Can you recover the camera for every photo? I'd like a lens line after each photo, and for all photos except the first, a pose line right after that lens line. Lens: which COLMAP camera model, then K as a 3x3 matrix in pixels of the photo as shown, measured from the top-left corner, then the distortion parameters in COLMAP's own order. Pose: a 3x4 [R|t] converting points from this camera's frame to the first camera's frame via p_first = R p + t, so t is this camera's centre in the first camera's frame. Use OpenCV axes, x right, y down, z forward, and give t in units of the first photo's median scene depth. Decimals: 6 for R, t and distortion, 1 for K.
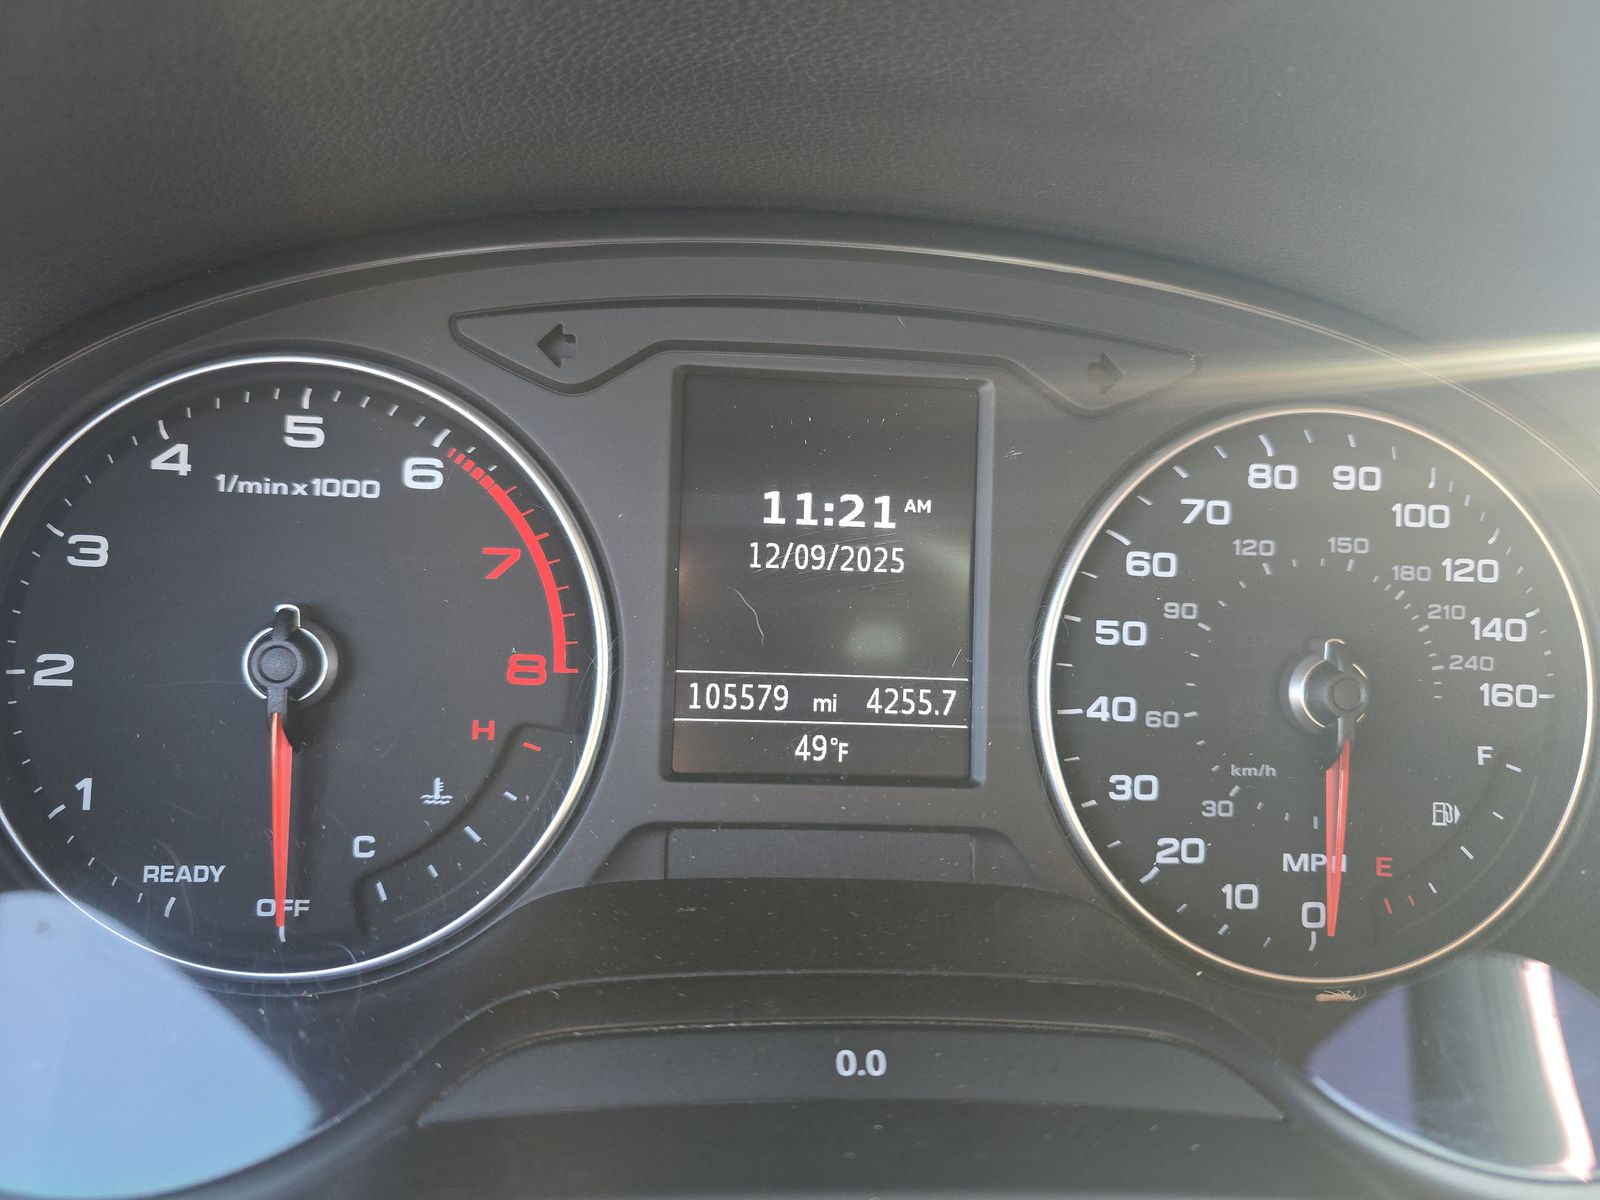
lens RADIAL K [[1065.8, 0, 791.3], [0, 1065.8, 599.4], [0, 0, 1]] dist [0.004744, -0.020239]
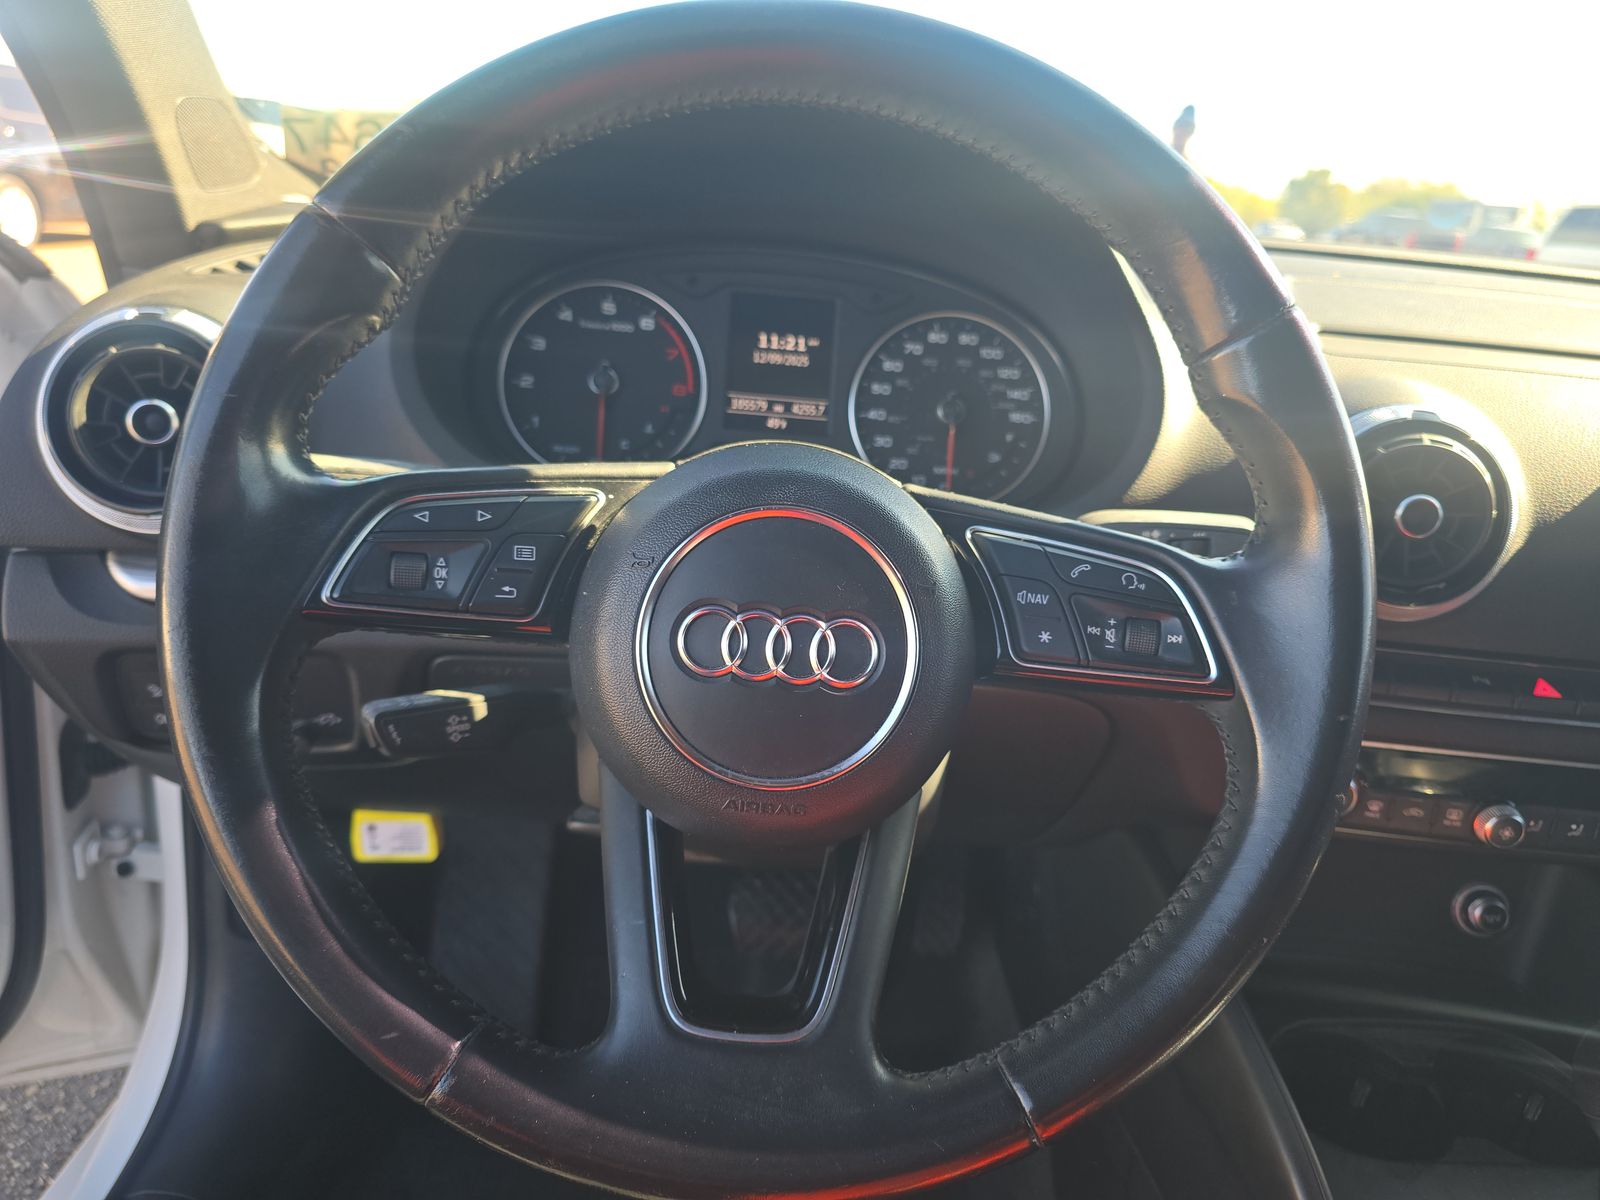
lens RADIAL K [[1065.8, 0, 793.1], [0, 1065.8, 597.5], [0, 0, 1]] dist [0.004744, -0.020239]
pose [[0.999211, 0.038247, -0.010731, 0.122298], [-0.038046, 0.999108, 0.018345, 0.558629], [0.011423, -0.017922, 0.999774, -1.930745]]
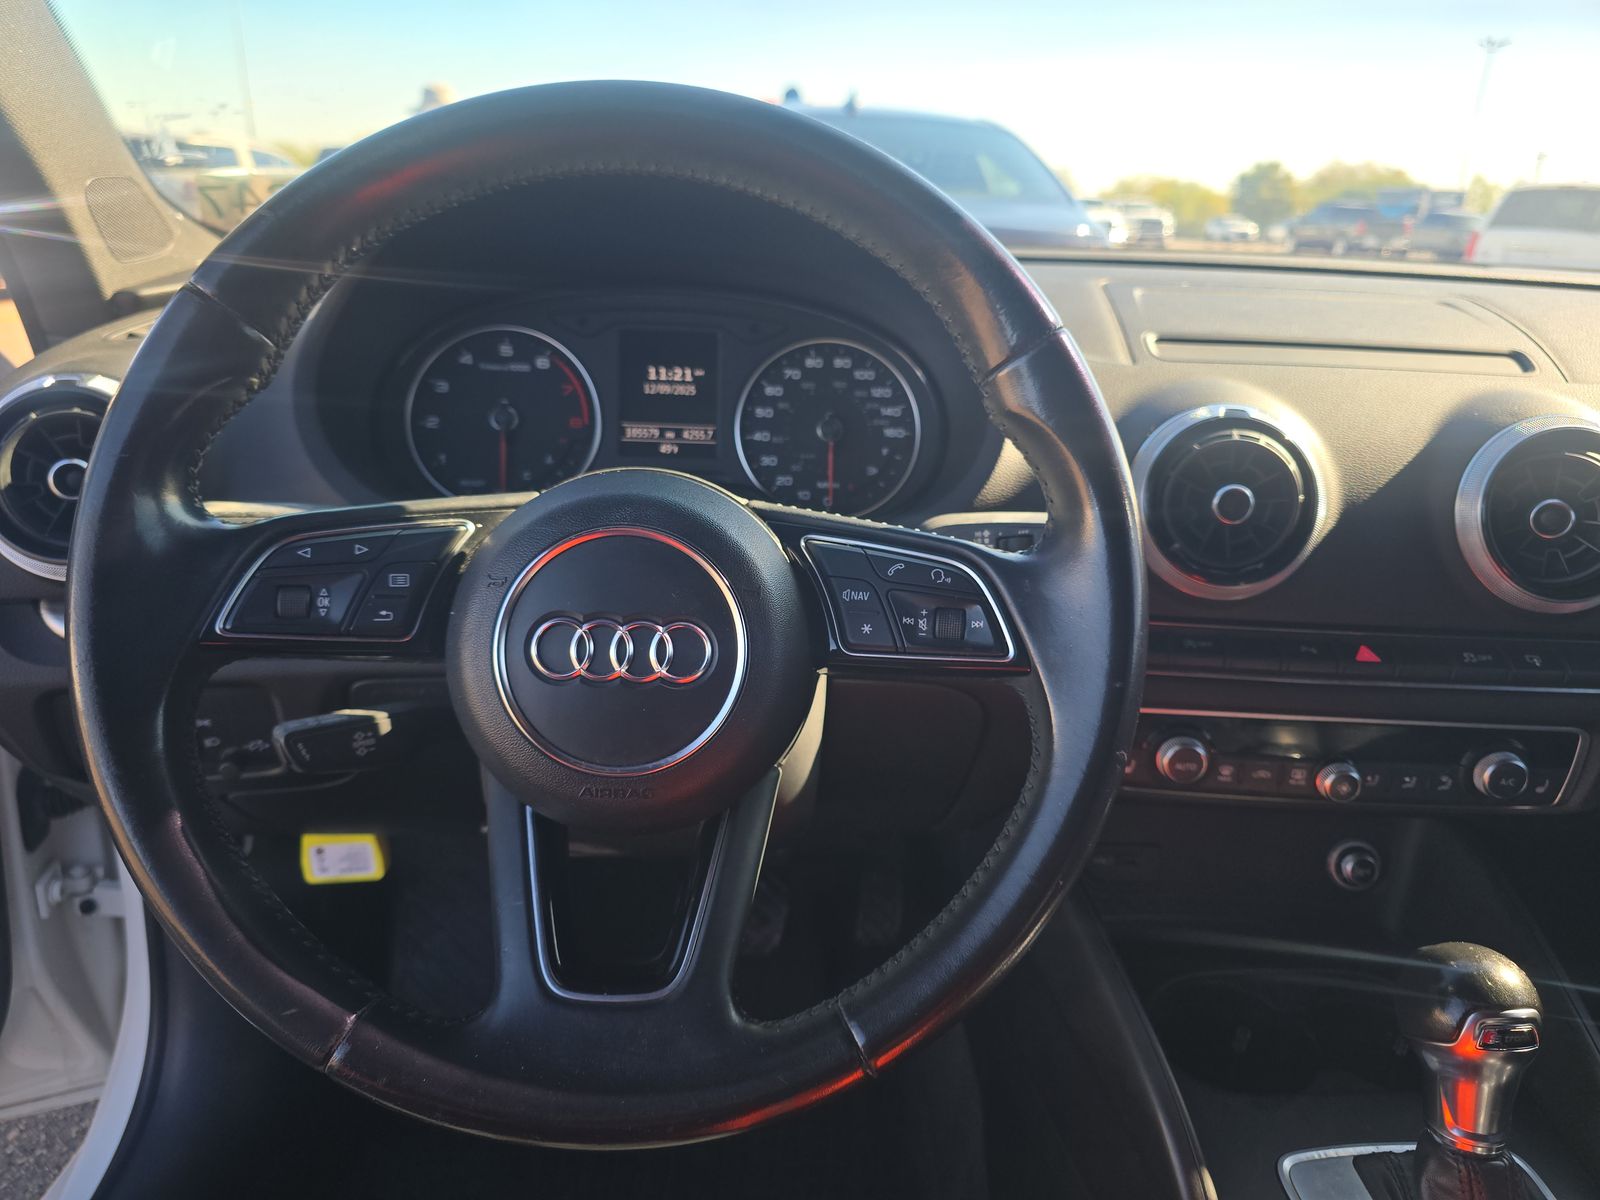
lens RADIAL K [[1065.8, 0, 800.4], [0, 1065.8, 598.2], [0, 0, 1]] dist [0.004744, -0.020239]
pose [[0.999821, -0.016047, 0.010071, 0.377345], [0.016007, 0.999864, 0.004064, 0.571657], [-0.010135, -0.003903, 0.999941, -2.158498]]
